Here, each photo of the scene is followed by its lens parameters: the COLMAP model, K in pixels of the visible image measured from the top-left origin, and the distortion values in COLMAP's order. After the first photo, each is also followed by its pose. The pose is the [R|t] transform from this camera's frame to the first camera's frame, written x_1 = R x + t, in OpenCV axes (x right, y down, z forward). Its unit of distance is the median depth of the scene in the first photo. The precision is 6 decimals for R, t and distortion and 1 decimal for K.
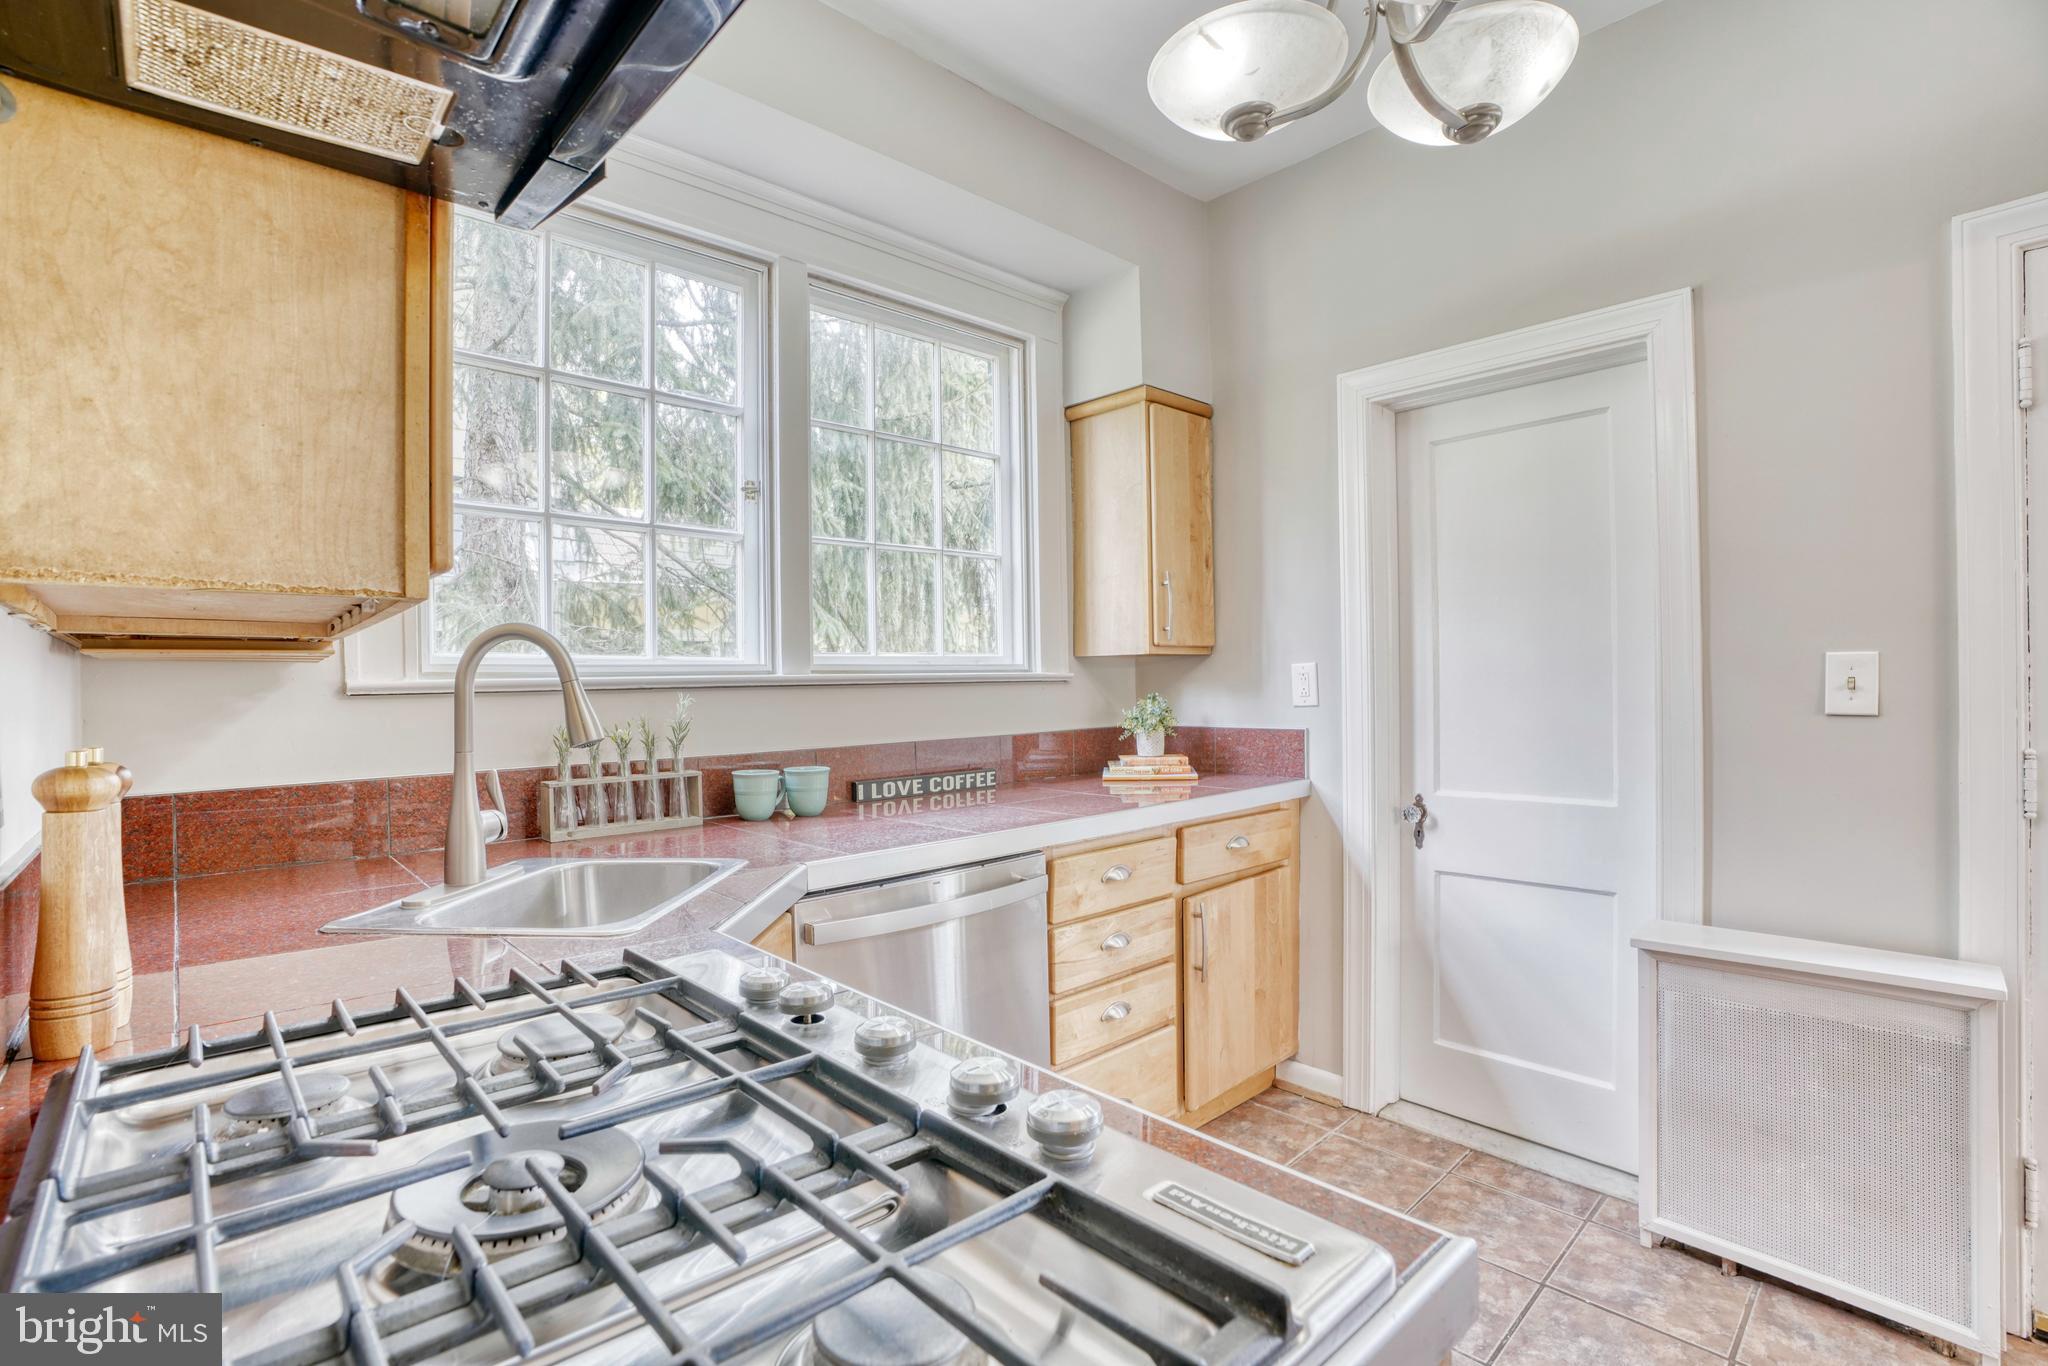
lens RADIAL K [[943.3, 0, 1025.0], [0, 943.3, 695.2], [0, 0, 1]] dist [-0.062716, 0.018957]
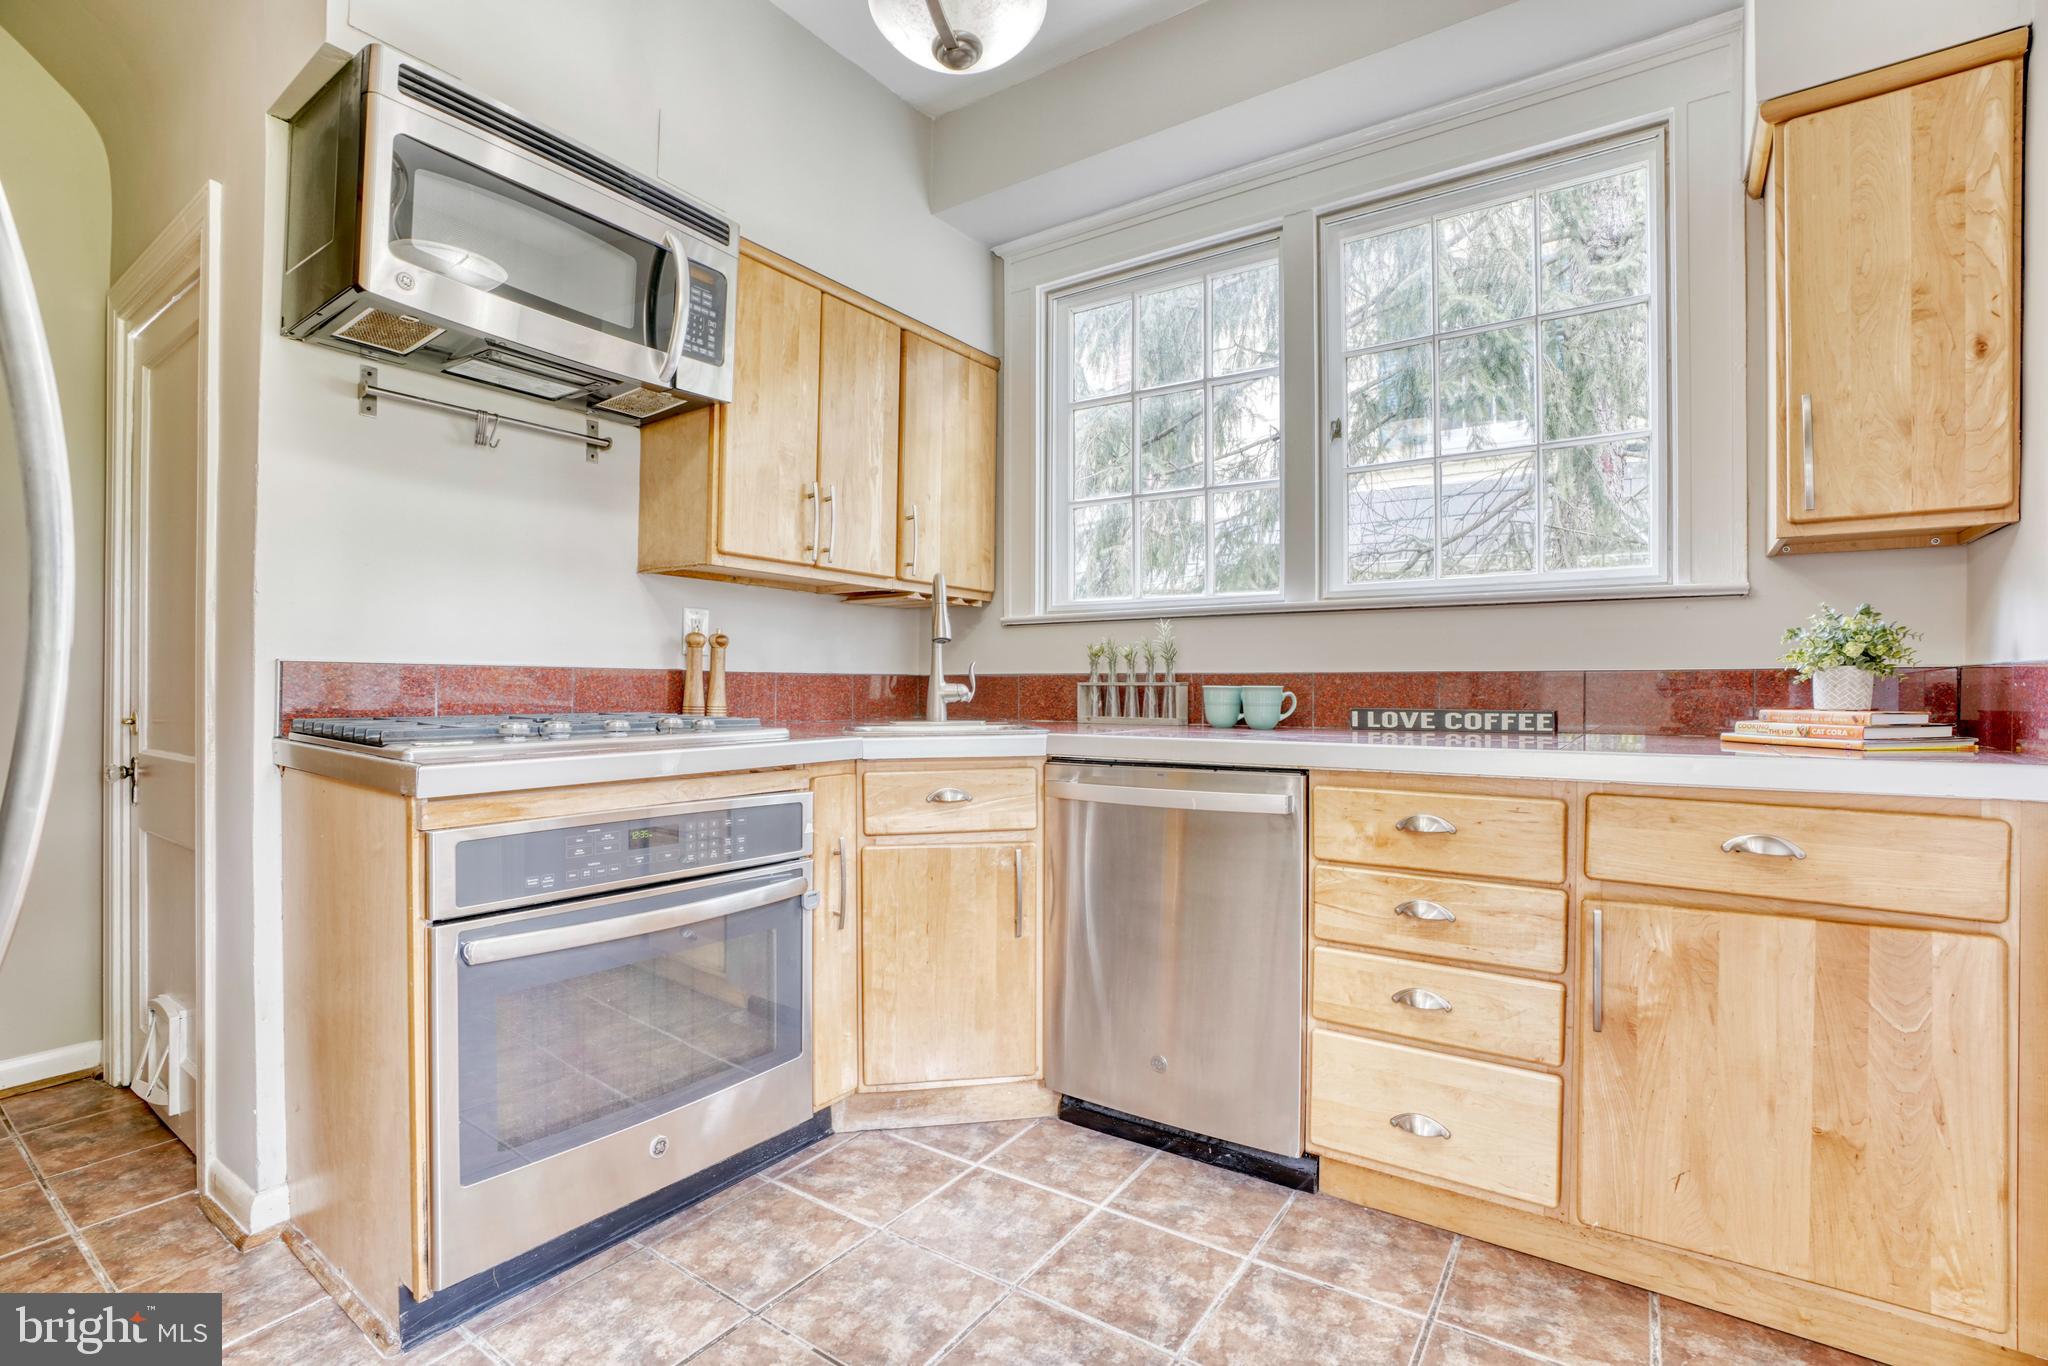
lens RADIAL K [[943.3, 0, 1006.8], [0, 943.3, 694.4], [0, 0, 1]] dist [-0.062716, 0.018957]
pose [[0.191564, 0.029033, -0.981051, 0.684353], [-0.013158, 0.999549, 0.027011, 0.053503], [0.981392, 0.007735, 0.191859, 0.436139]]
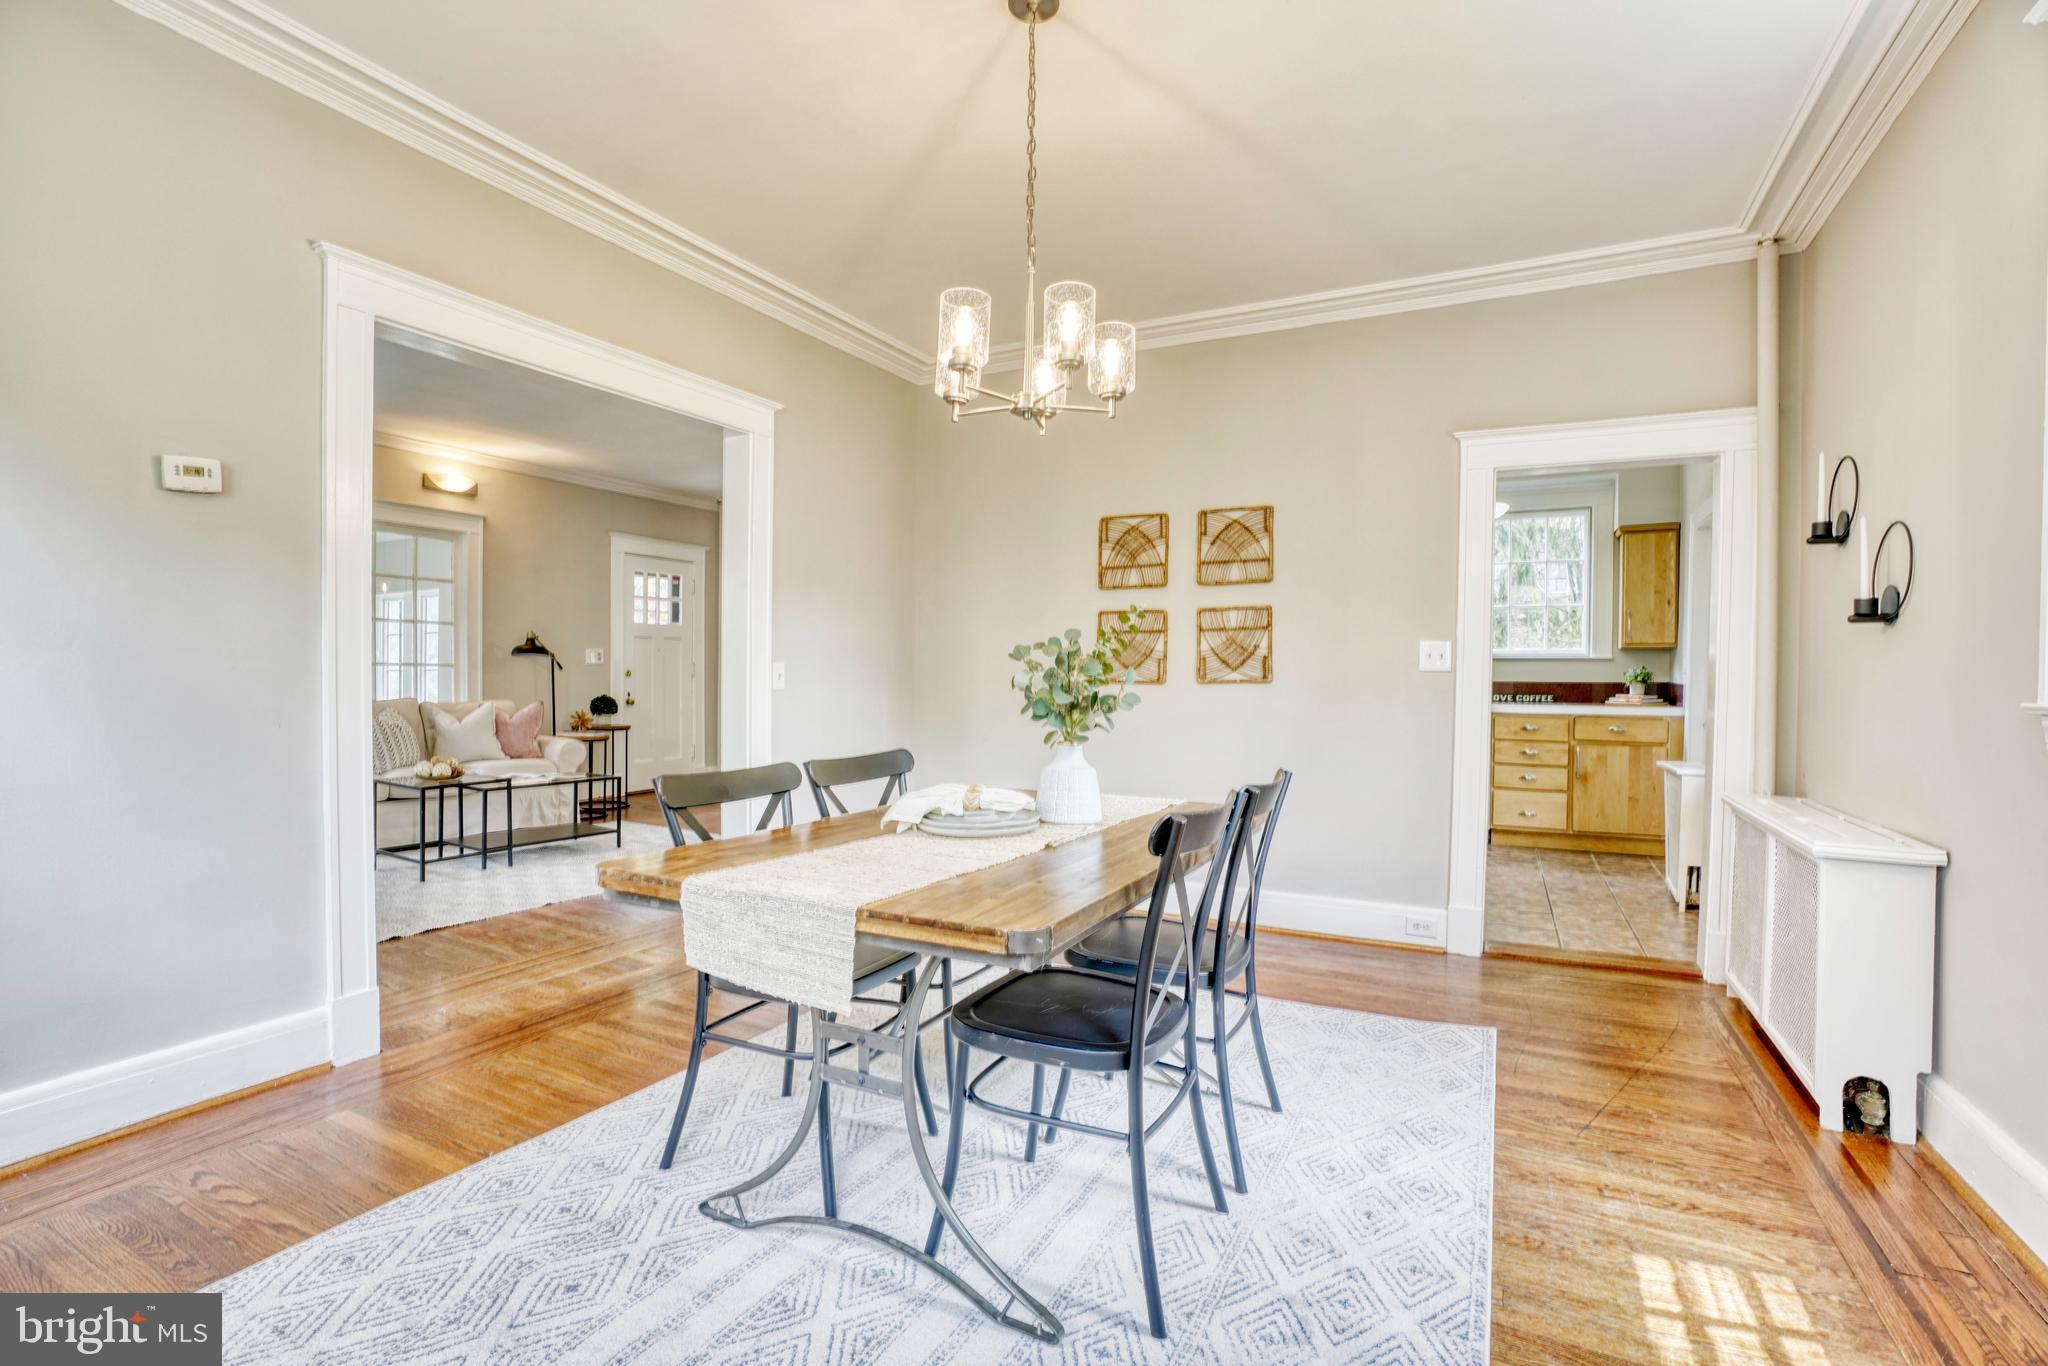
lens RADIAL K [[943.3, 0, 1009.0], [0, 943.3, 688.4], [0, 0, 1]] dist [-0.062716, 0.018957]
pose [[0.308635, 0.042752, -0.950219, 1.943724], [-0.012138, 0.999085, 0.041008, -0.021451], [0.951103, -0.001122, 0.308872, -1.160032]]
